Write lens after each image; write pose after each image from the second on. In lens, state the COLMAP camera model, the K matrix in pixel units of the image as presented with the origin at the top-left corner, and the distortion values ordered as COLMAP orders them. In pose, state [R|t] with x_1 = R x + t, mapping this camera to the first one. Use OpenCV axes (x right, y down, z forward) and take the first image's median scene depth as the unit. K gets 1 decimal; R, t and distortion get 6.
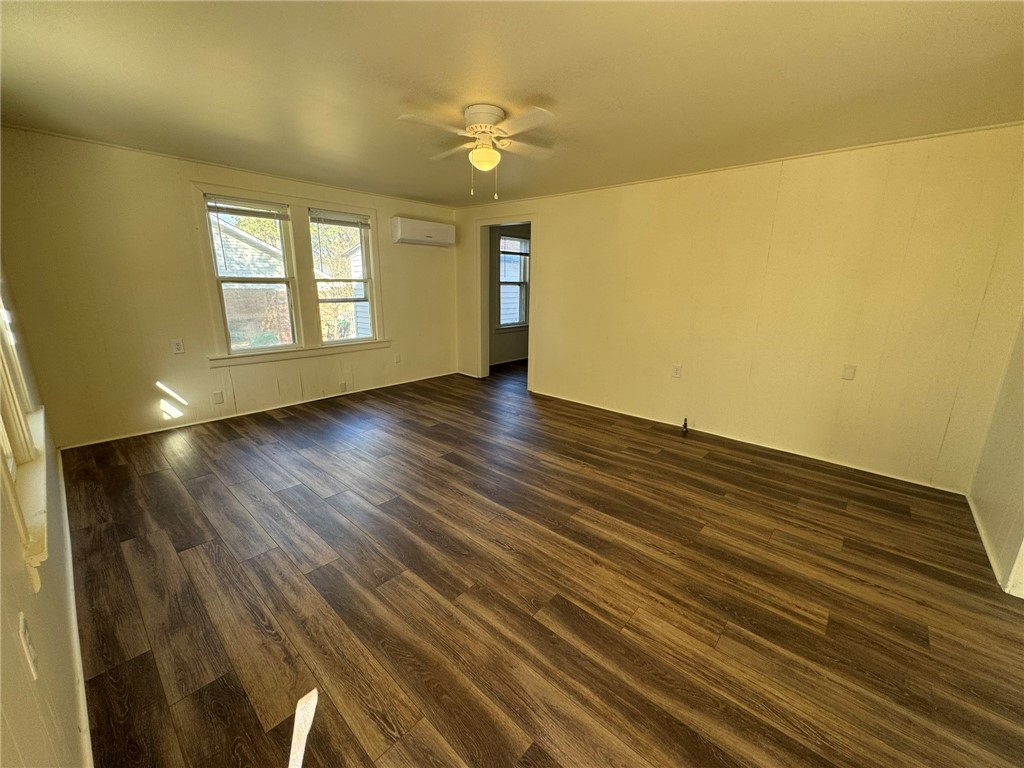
lens RADIAL K [[408.2, 0, 512.0], [0, 408.2, 384.0], [0, 0, 1]] dist [-0.002067, 0.000344]
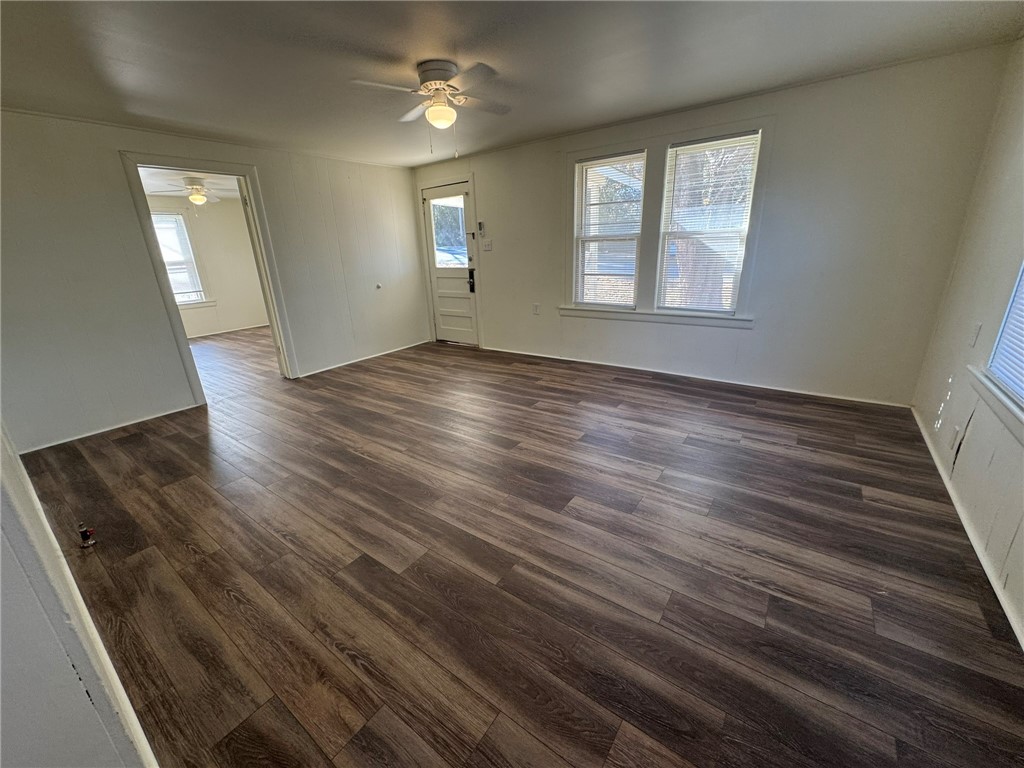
lens RADIAL K [[408.2, 0, 512.0], [0, 408.2, 384.0], [0, 0, 1]] dist [-0.002067, 0.000344]
pose [[-0.994654, 0.055985, -0.086772, -0.109870], [0.000295, 0.841822, 0.539755, -0.495087], [0.103265, 0.536843, -0.837338, 2.048229]]
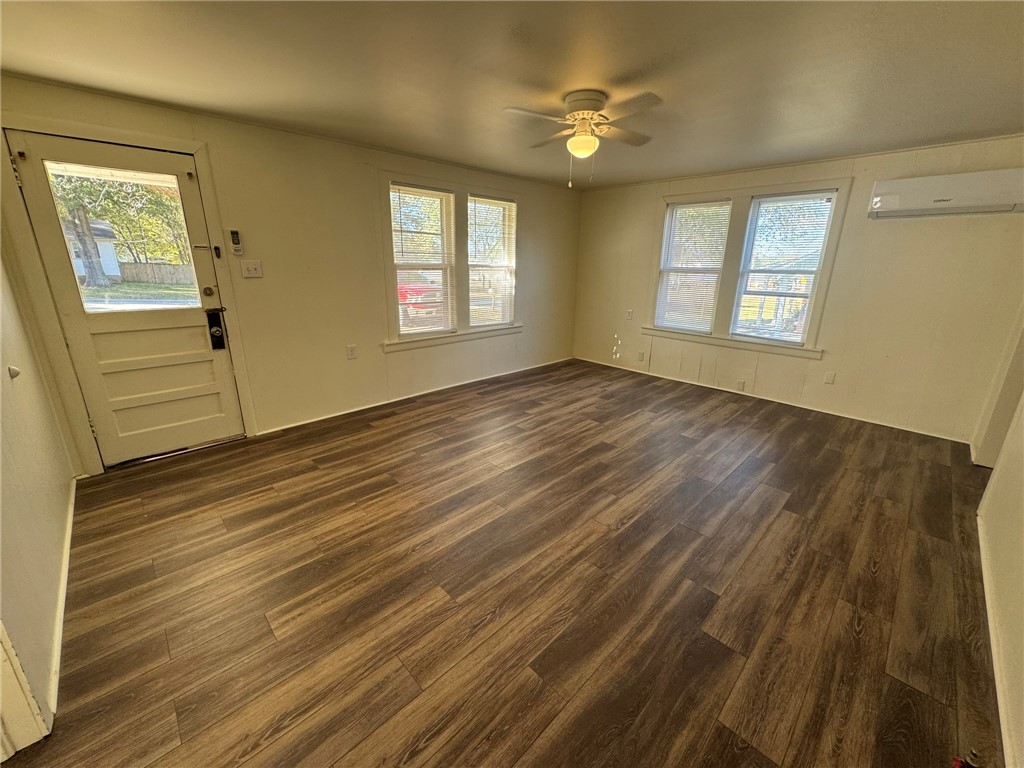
lens RADIAL K [[408.2, 0, 512.0], [0, 408.2, 384.0], [0, 0, 1]] dist [-0.002067, 0.000344]
pose [[-0.069225, 0.271690, -0.959892, 0.970036], [-0.256975, 0.924873, 0.280311, -0.228360], [0.963936, 0.266073, 0.005793, 0.898903]]
